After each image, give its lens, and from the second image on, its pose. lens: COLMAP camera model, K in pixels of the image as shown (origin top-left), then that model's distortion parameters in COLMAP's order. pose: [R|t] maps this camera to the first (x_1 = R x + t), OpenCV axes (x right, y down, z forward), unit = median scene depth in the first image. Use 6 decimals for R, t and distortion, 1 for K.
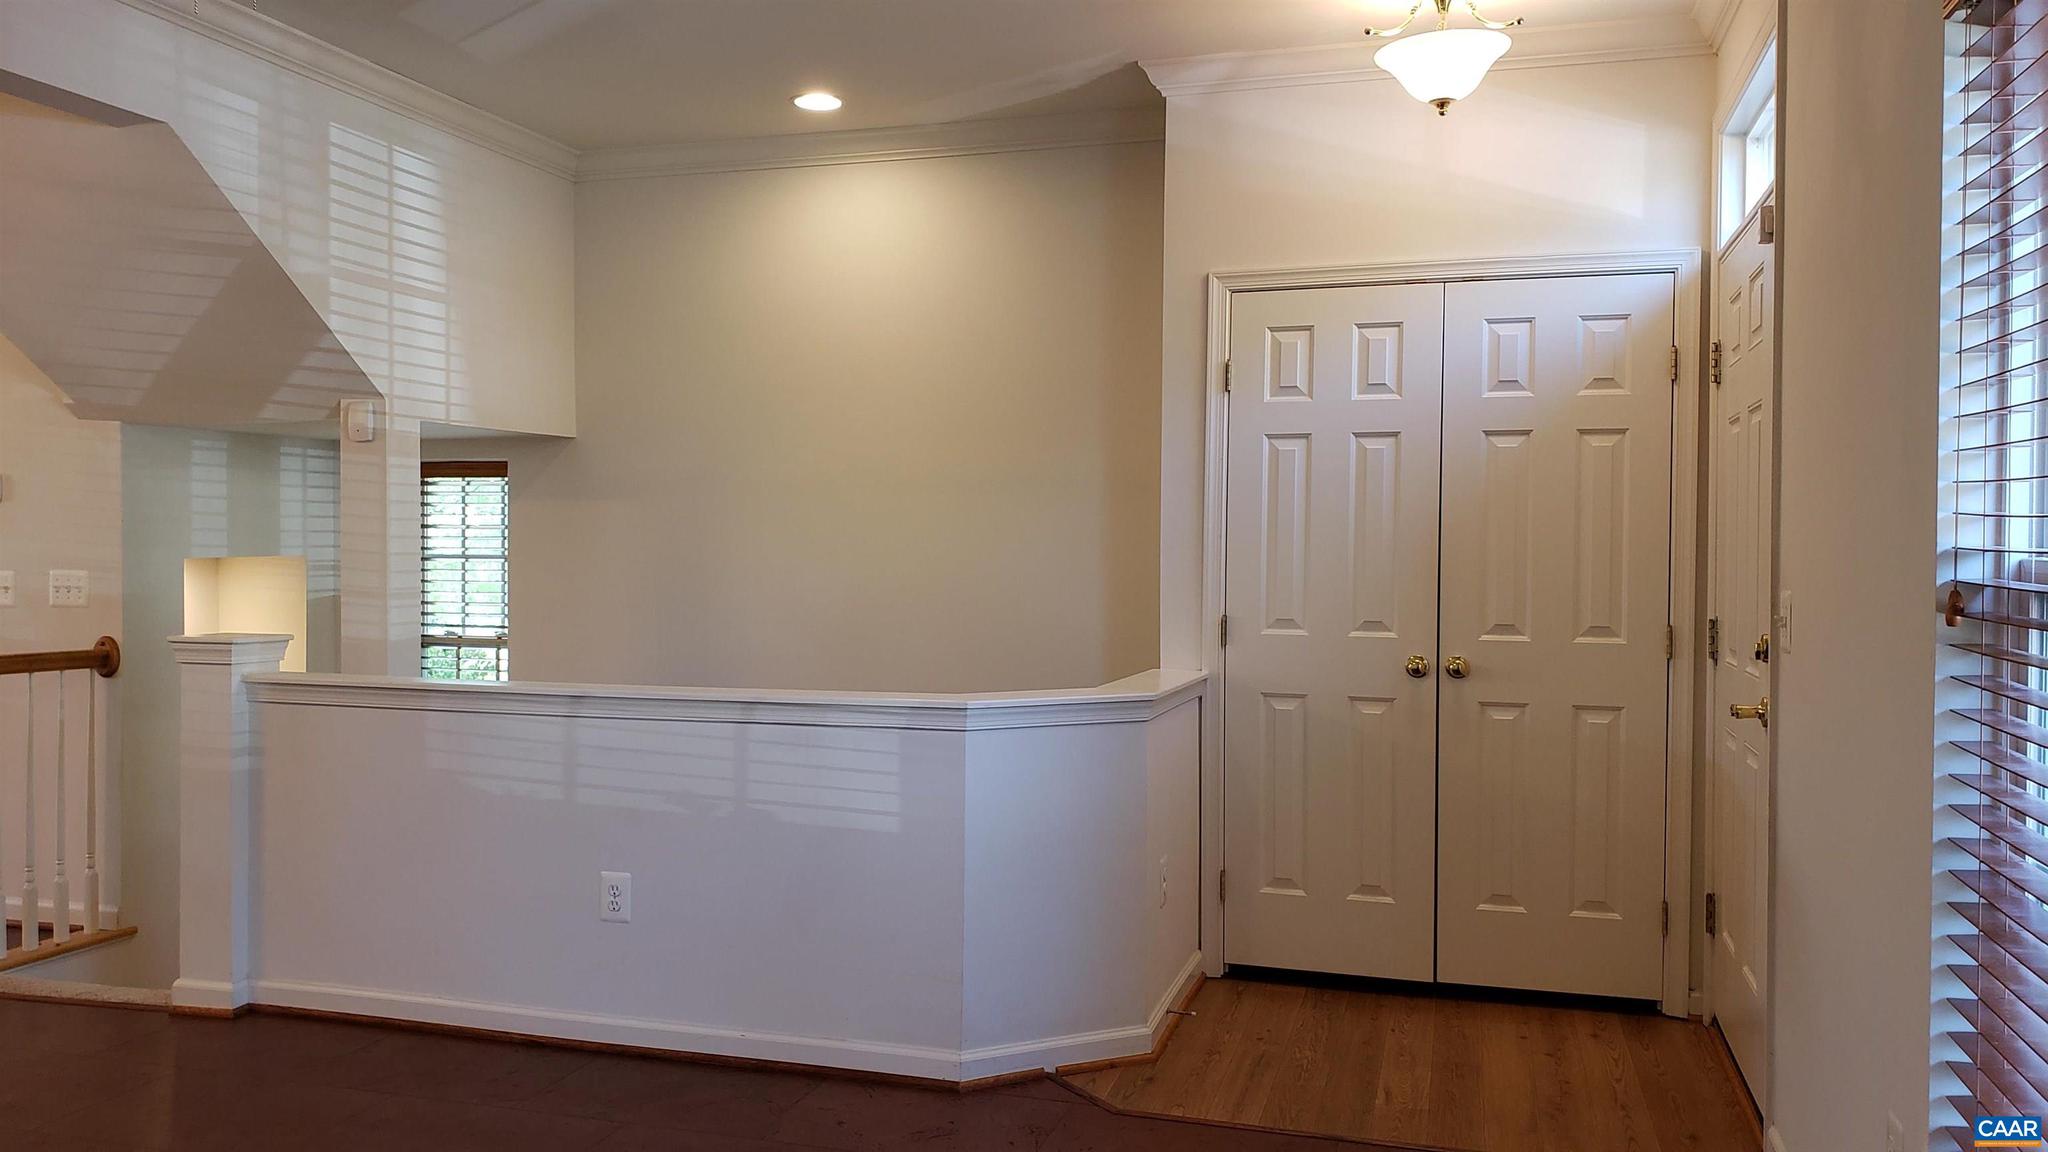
lens RADIAL K [[1611.4, 0, 1024.0], [0, 1611.4, 576.0], [0, 0, 1]] dist [0.016353, 0.004827]
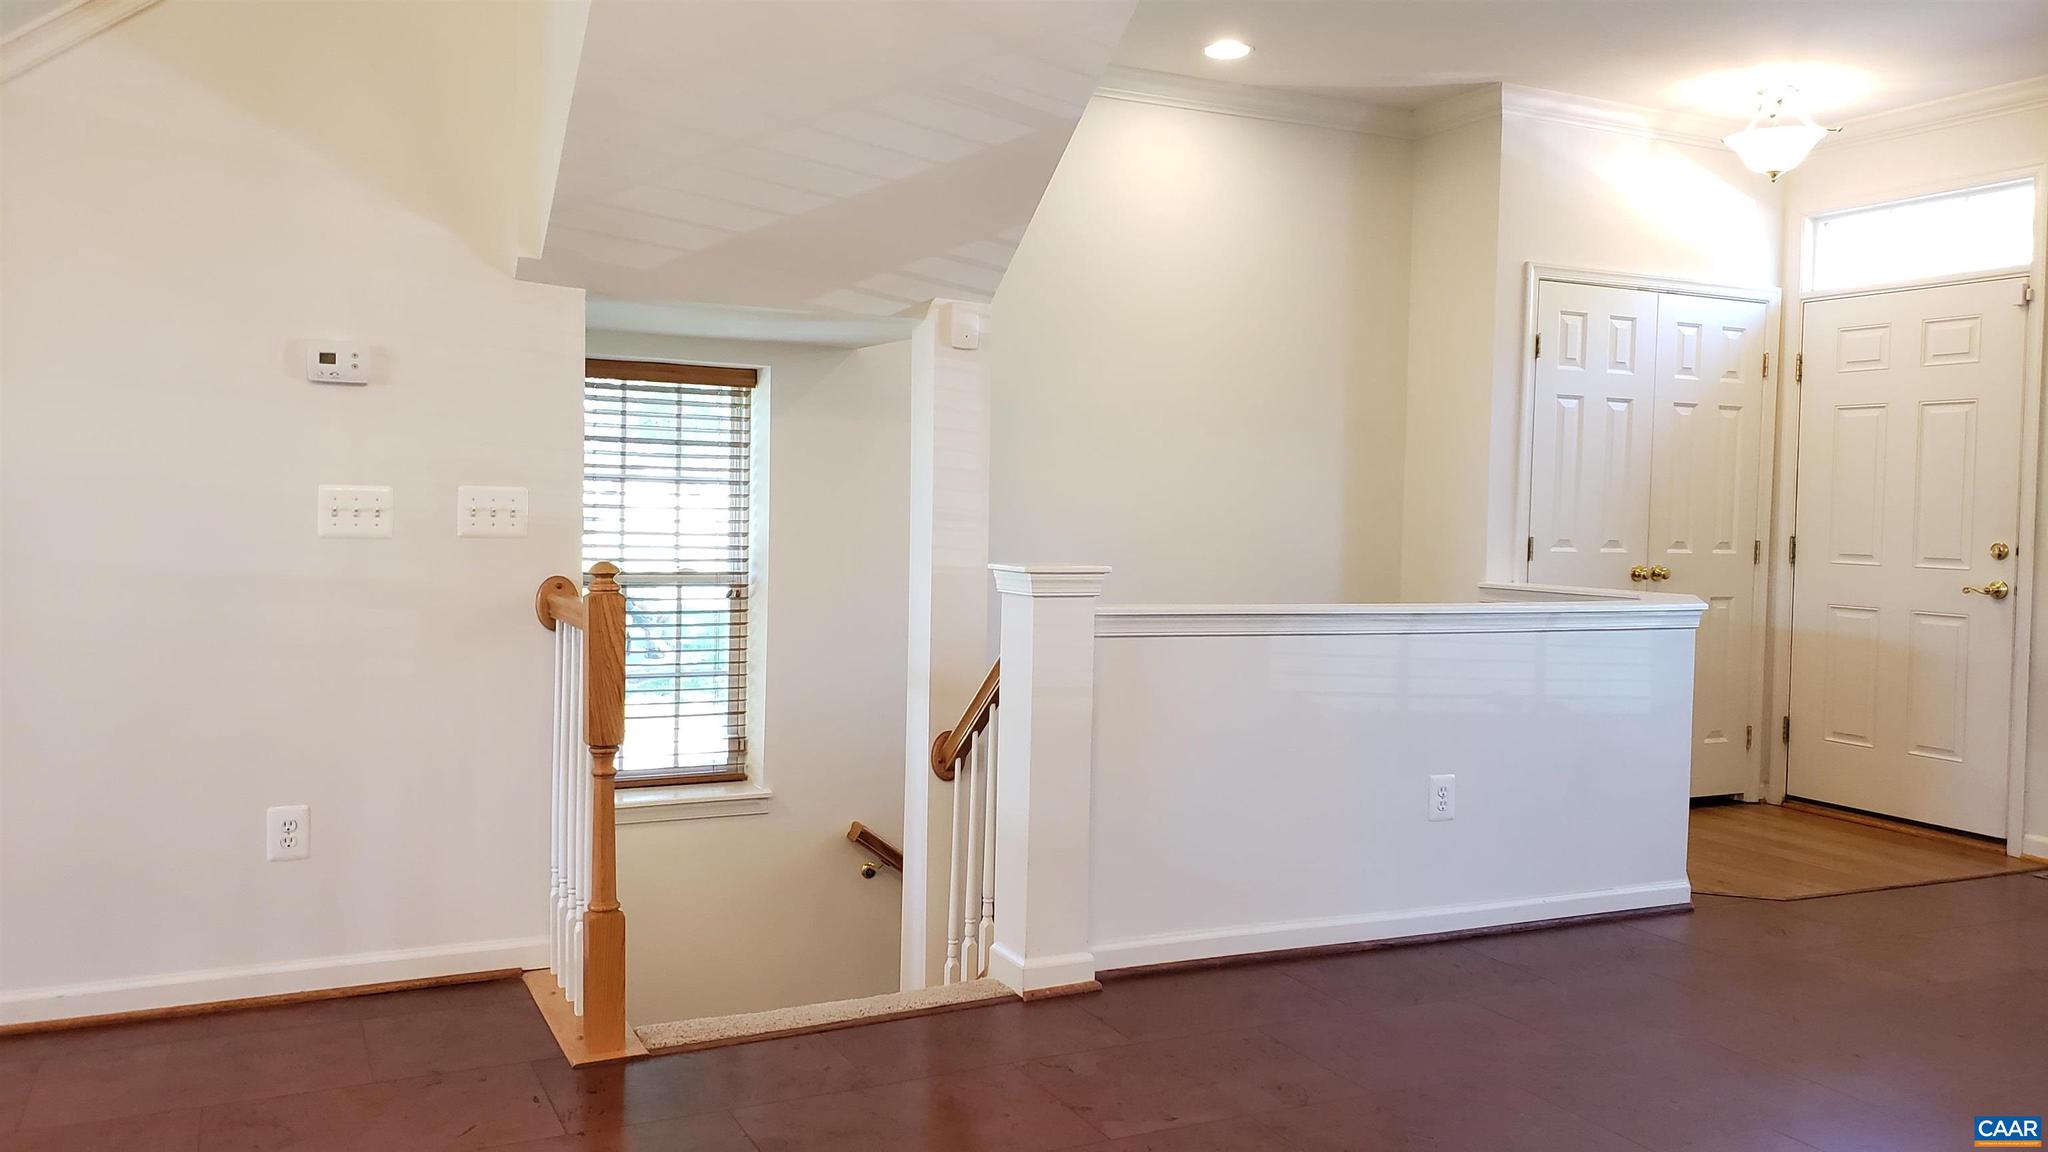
lens RADIAL K [[1573.7, 0, 1022.9], [0, 1573.7, 580.9], [0, 0, 1]] dist [0.124838, -0.268636]
pose [[0.729148, -0.024287, 0.683925, -1.063904], [-0.004262, 0.999190, 0.040026, 0.010929], [-0.684343, -0.032099, 0.728454, 0.378200]]
